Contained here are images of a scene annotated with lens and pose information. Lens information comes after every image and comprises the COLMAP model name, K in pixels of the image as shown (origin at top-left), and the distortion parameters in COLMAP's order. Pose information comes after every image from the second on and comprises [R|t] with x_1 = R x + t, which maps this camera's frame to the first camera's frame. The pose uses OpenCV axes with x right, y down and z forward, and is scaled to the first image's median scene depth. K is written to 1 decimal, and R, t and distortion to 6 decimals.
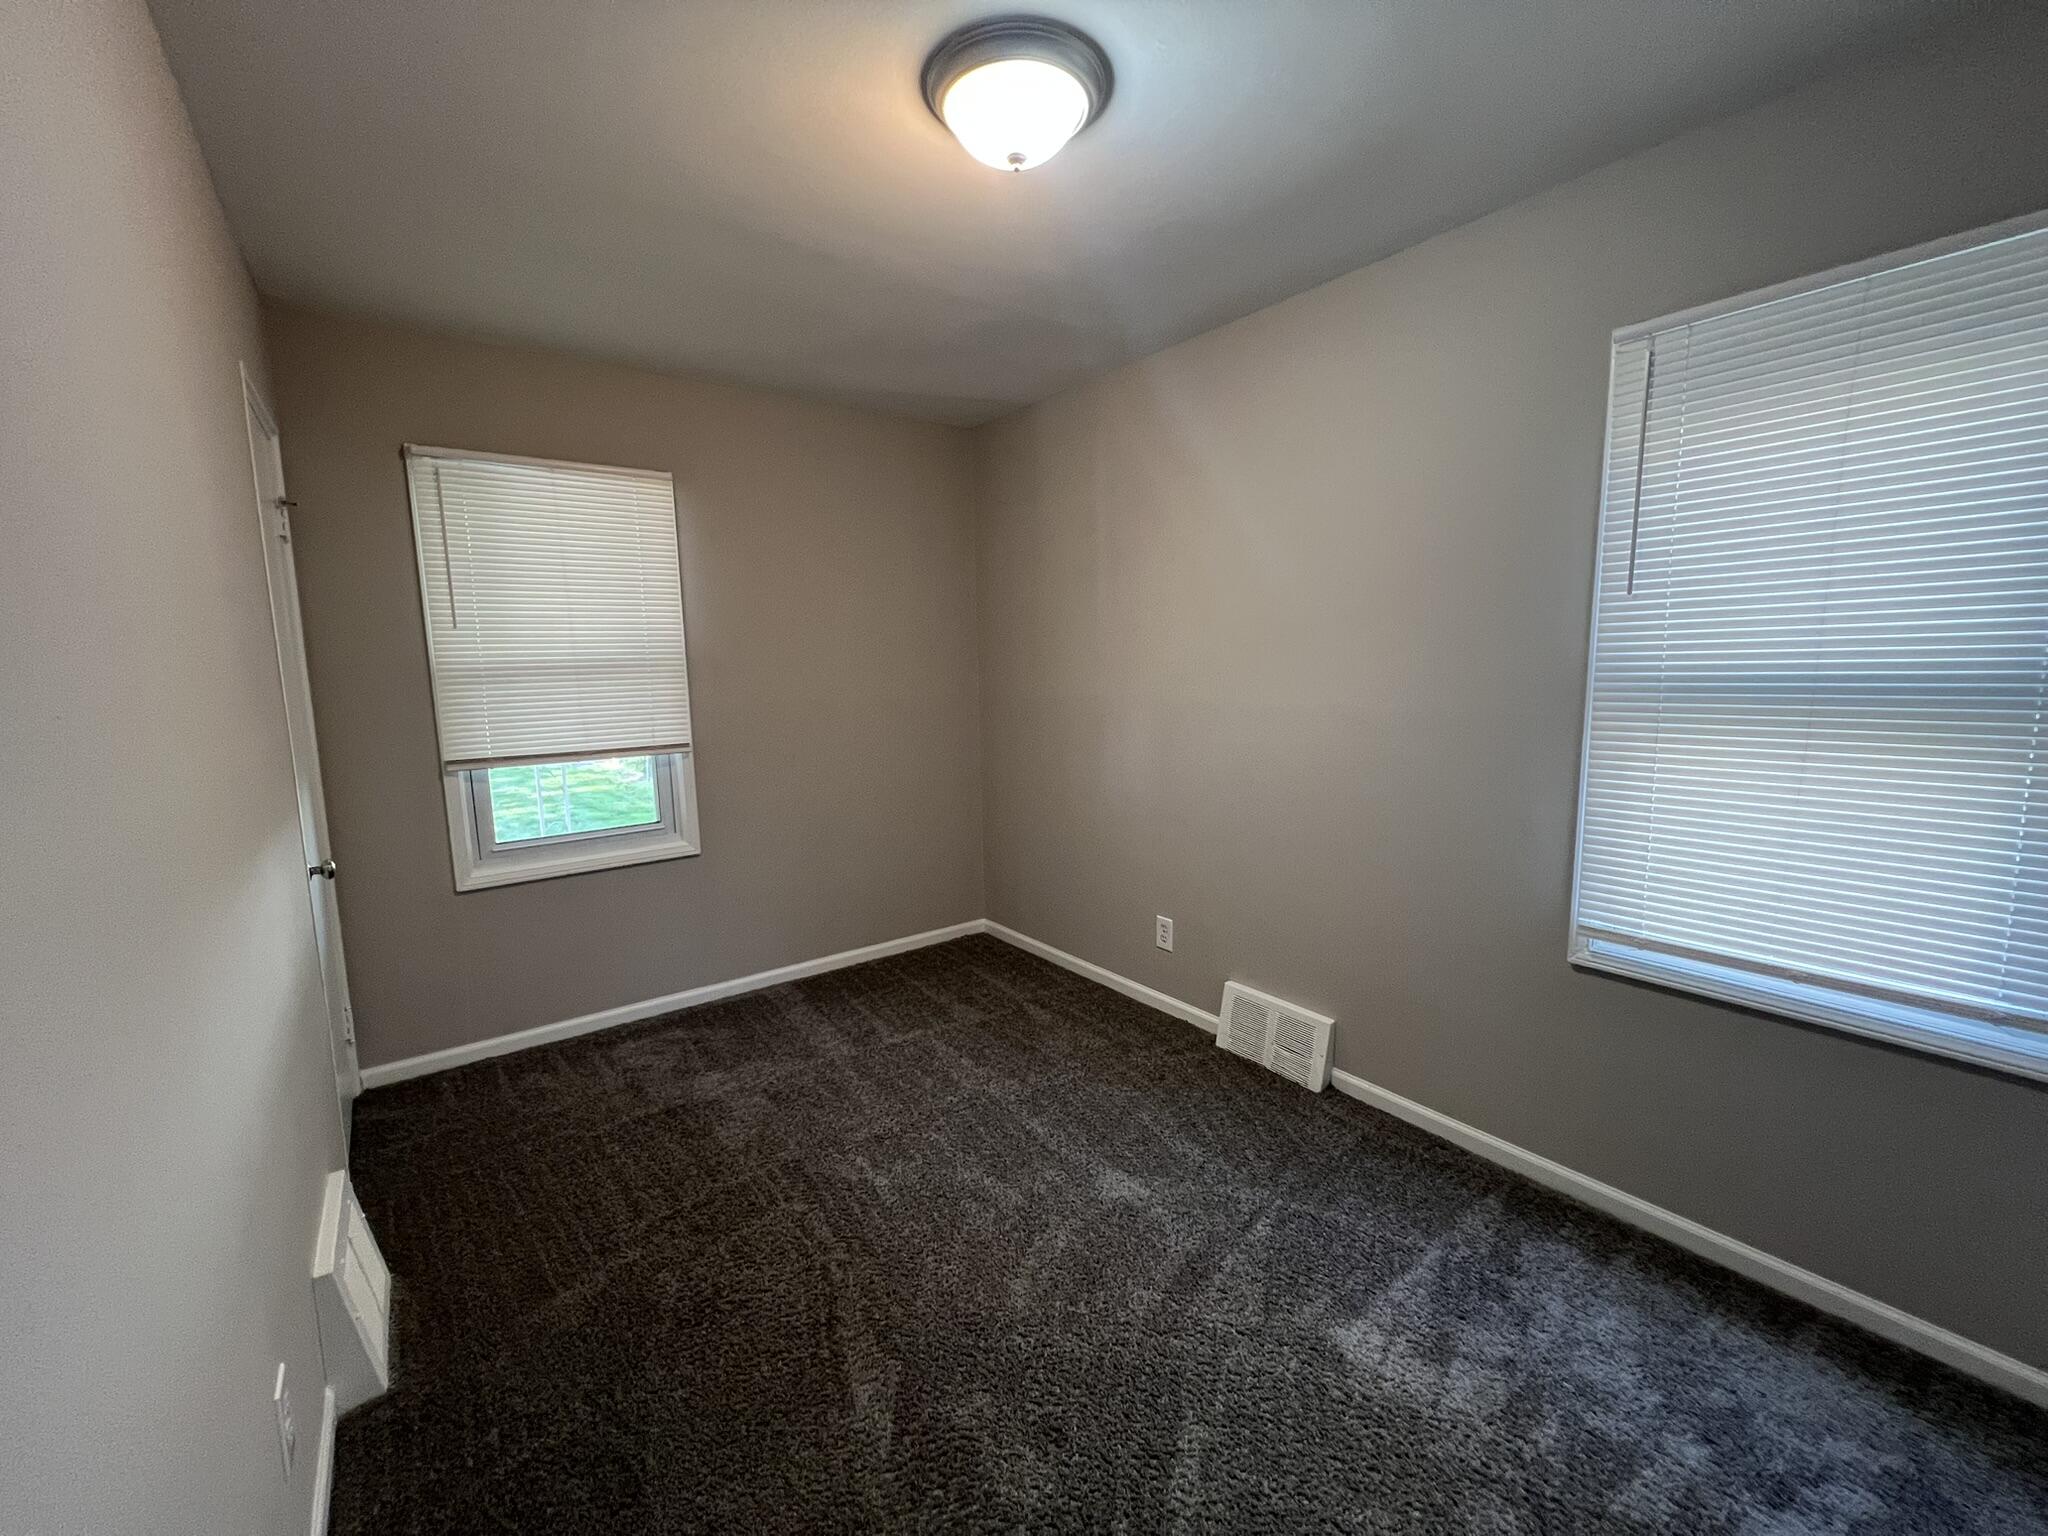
lens RADIAL K [[822.5, 0, 1020.1], [0, 822.5, 771.5], [0, 0, 1]] dist [-0.000215, 0.000073]
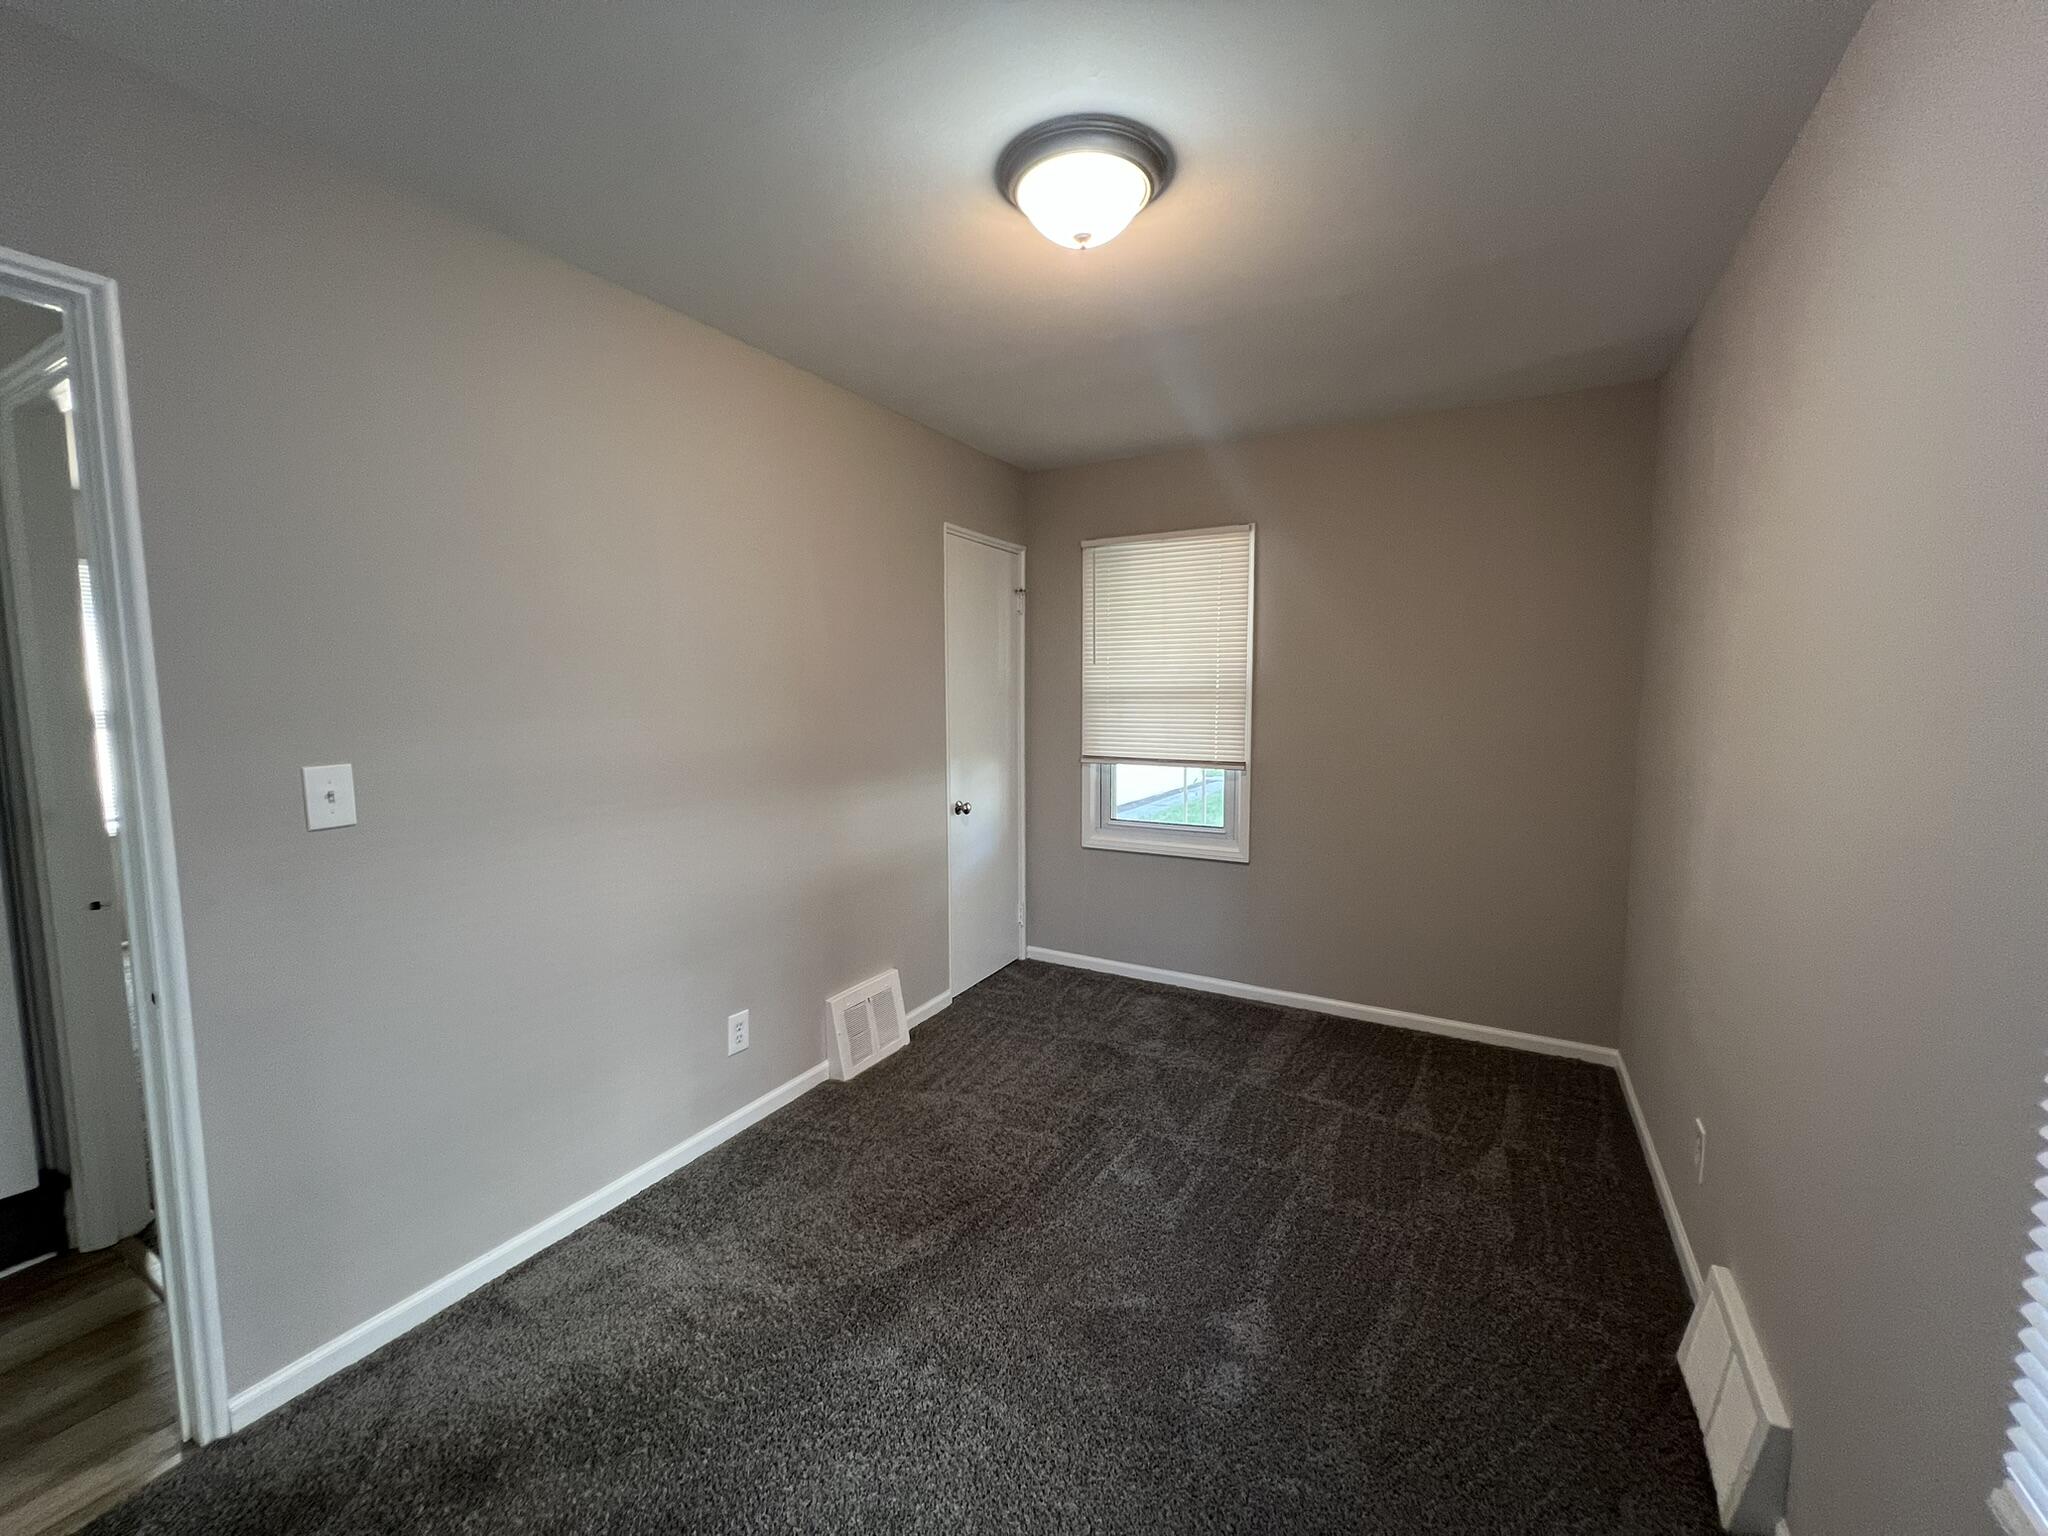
lens RADIAL K [[822.5, 0, 1023.0], [0, 822.5, 765.2], [0, 0, 1]] dist [-0.000215, 0.000073]
pose [[0.401256, 0.104916, -0.909937, 0.525056], [-0.133963, 0.989458, 0.055011, -0.054754], [0.906117, 0.099824, 0.411081, 0.278761]]
